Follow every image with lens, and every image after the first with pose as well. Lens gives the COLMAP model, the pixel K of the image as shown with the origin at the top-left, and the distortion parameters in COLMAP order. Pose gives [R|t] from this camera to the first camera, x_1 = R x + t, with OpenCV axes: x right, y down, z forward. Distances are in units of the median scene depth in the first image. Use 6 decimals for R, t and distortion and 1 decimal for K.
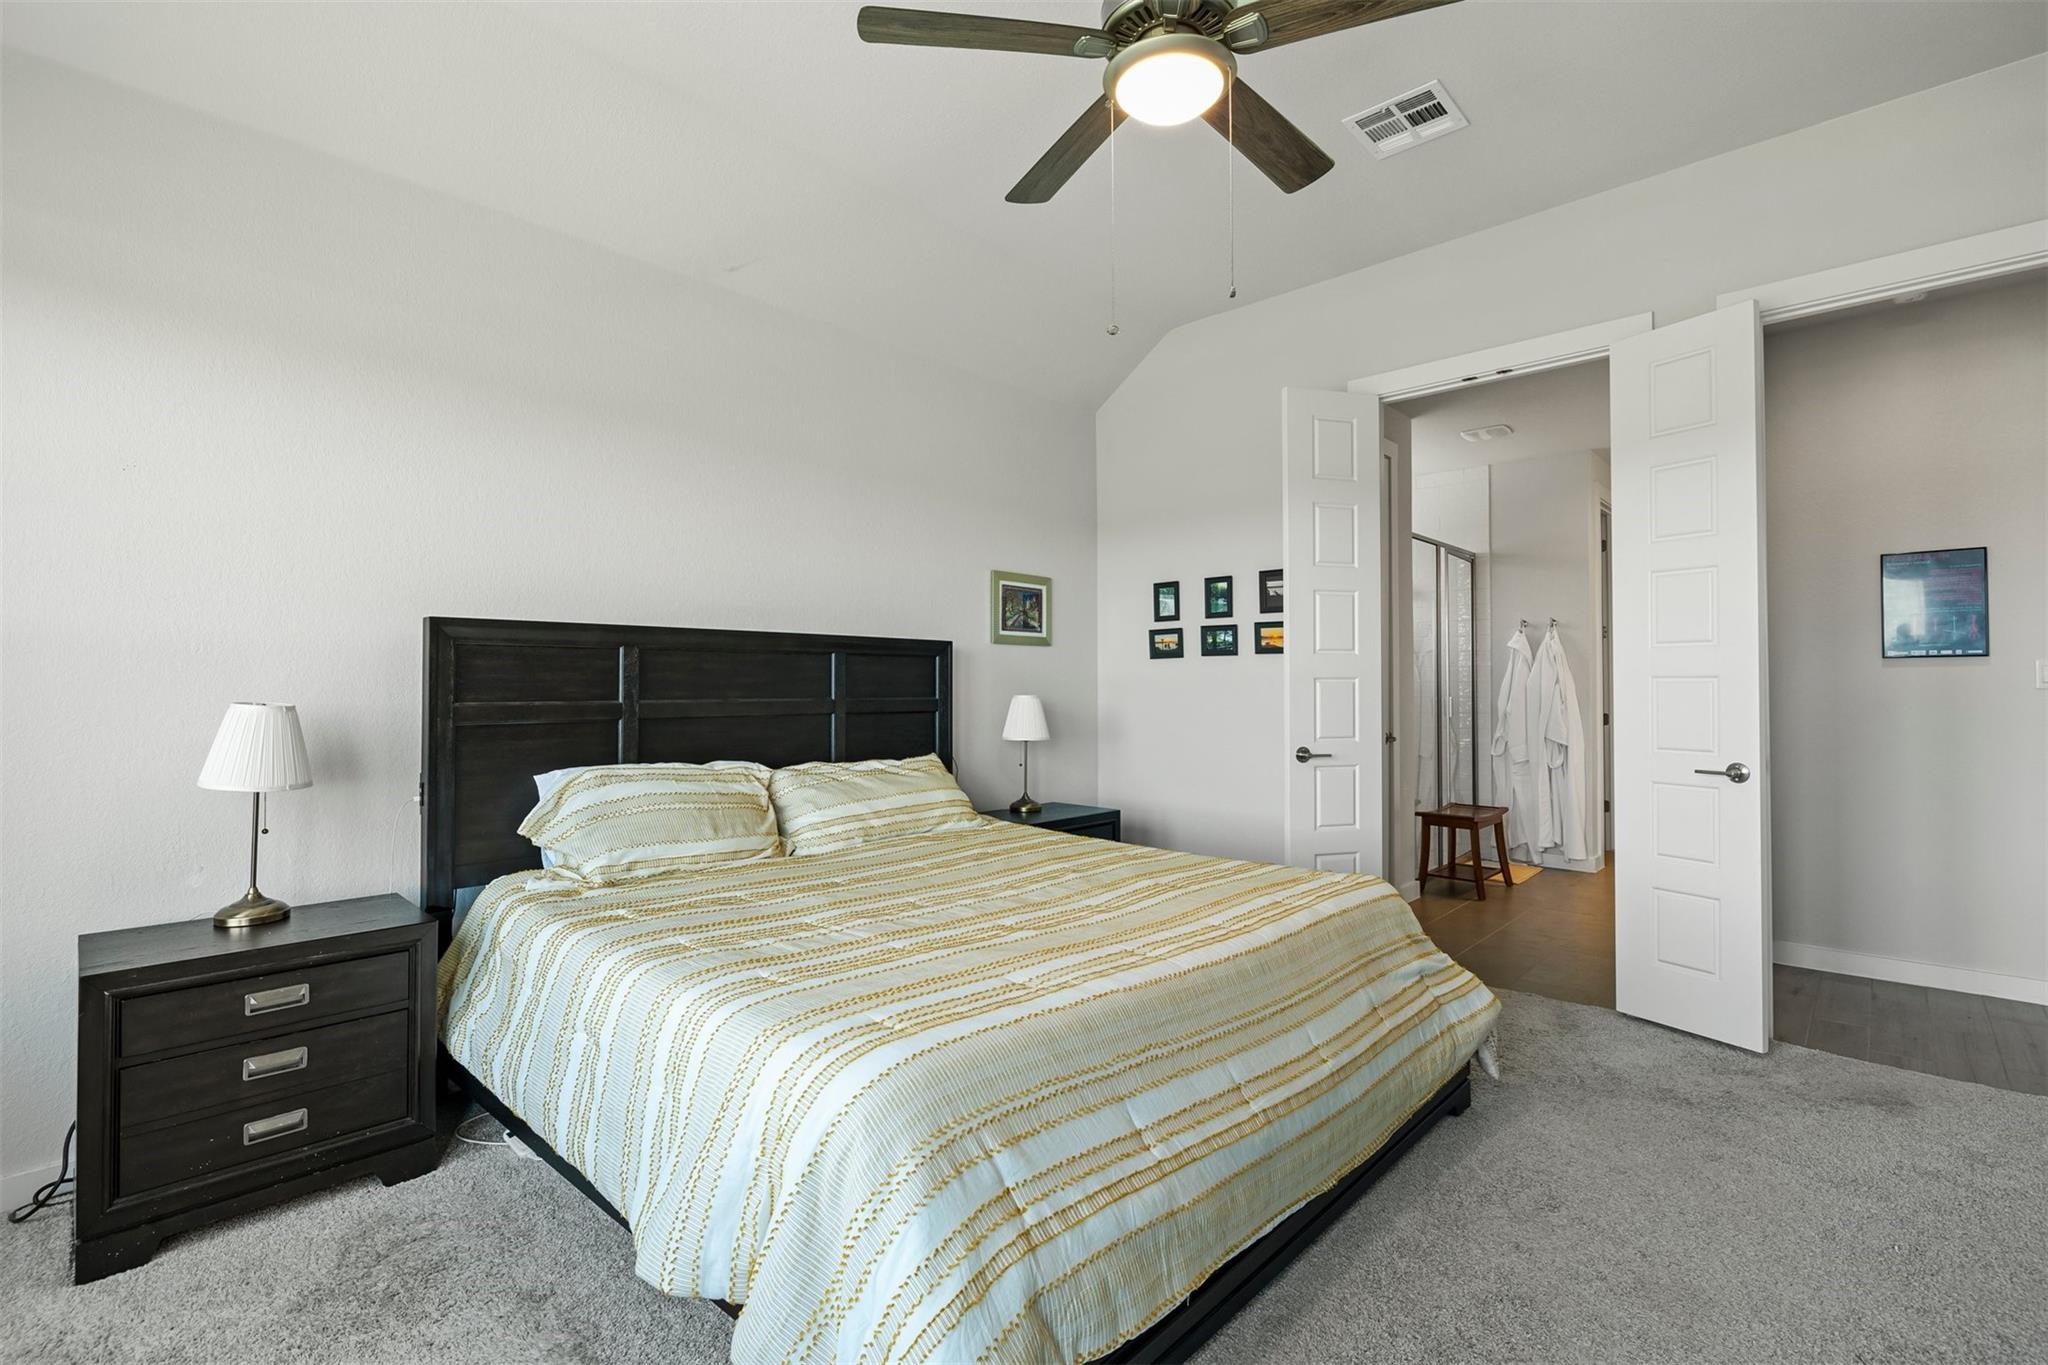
lens RADIAL K [[912.8, 0, 1017.3], [0, 912.8, 669.3], [0, 0, 1]] dist [-0.008475, 0.002096]
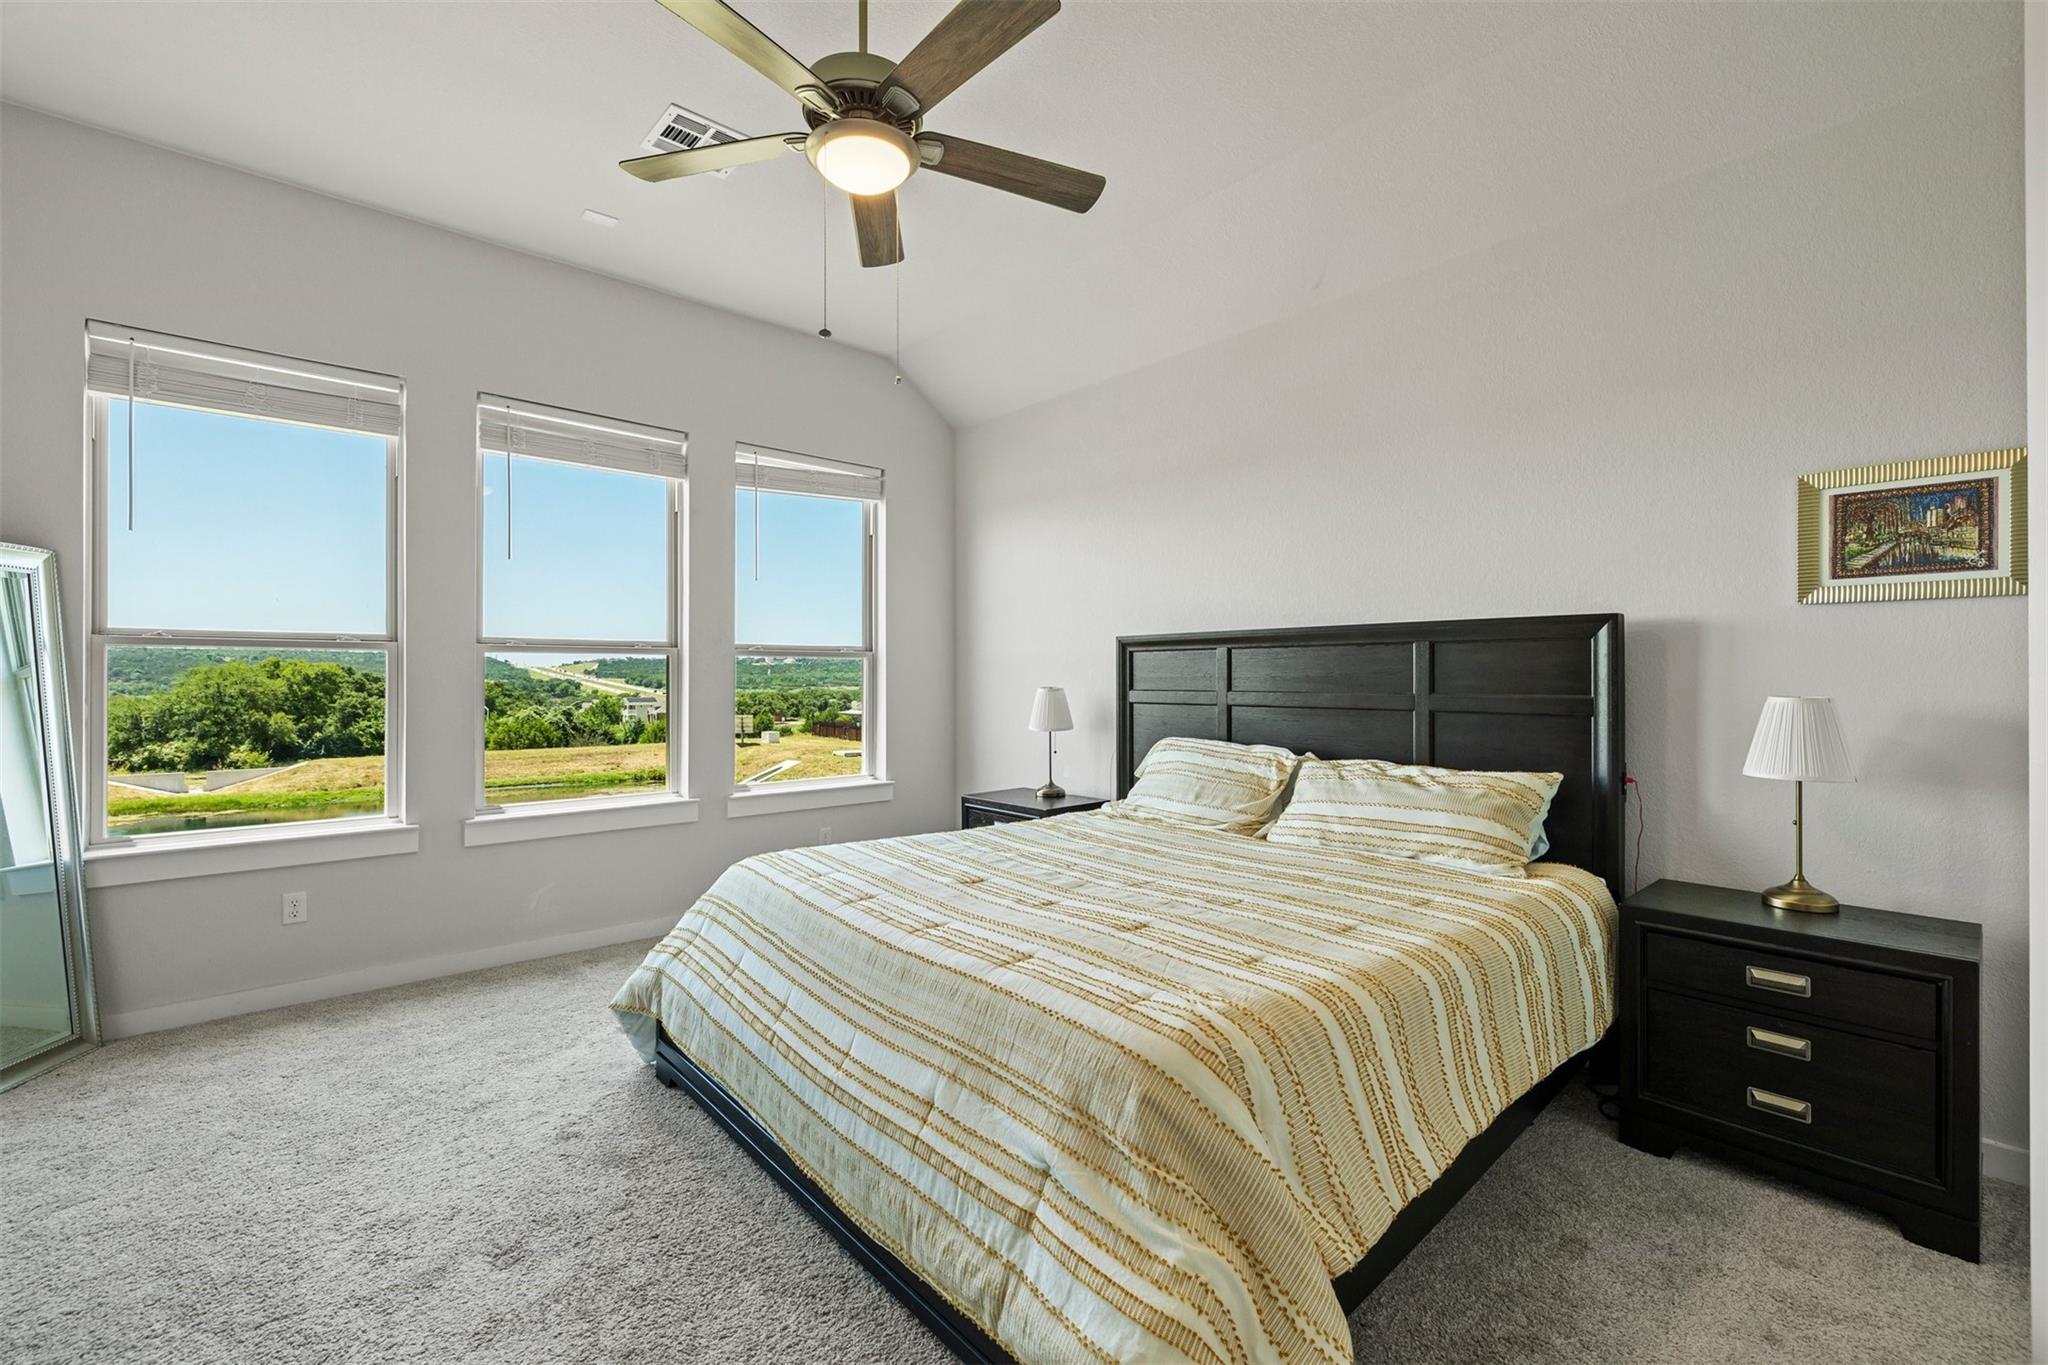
lens RADIAL K [[865.4, 0, 1039.2], [0, 865.4, 685.2], [0, 0, 1]] dist [-0.000627, 0.000443]
pose [[-0.068013, 0.007845, -0.997654, 0.686271], [0.016743, 0.999837, 0.006720, 0.012444], [0.997544, -0.016247, -0.068133, 0.711930]]
